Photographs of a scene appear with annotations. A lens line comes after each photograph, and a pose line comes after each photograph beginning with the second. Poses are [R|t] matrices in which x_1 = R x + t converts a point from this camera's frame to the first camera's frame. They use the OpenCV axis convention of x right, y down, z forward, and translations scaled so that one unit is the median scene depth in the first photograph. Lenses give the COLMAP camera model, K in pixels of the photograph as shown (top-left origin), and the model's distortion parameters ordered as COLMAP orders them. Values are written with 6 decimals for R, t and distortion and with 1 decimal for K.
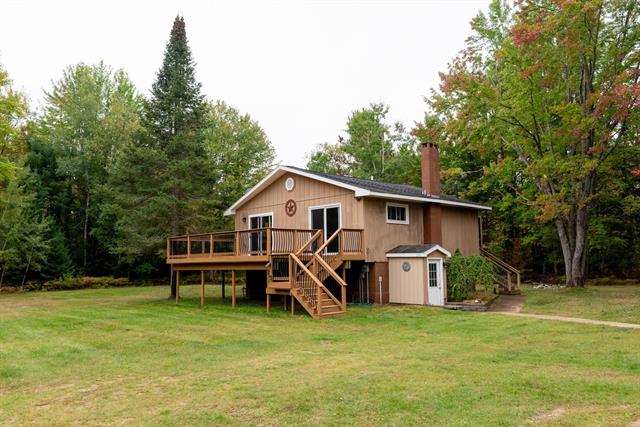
lens RADIAL K [[514.7, 0, 320.0], [0, 514.7, 213.5], [0, 0, 1]] dist [-0.001198, -0.000277]
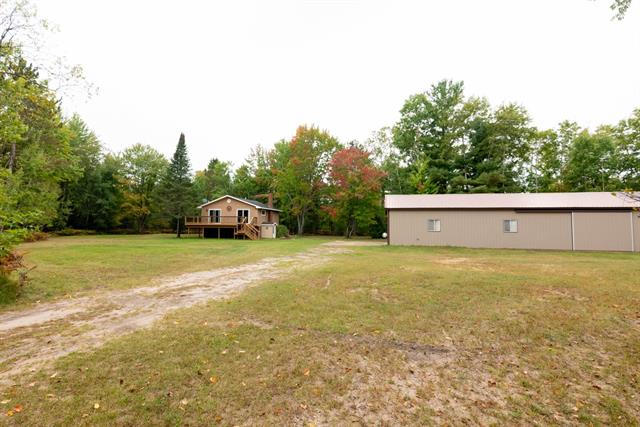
lens RADIAL K [[314.5, 0, 320.0], [0, 314.5, 213.5], [0, 0, 1]] dist [-0.000232, -0.000039]
pose [[0.825476, 0.054184, 0.561831, -0.642541], [-0.080423, 0.996517, 0.022056, -0.065033], [-0.558678, -0.063391, 0.826958, -0.862500]]
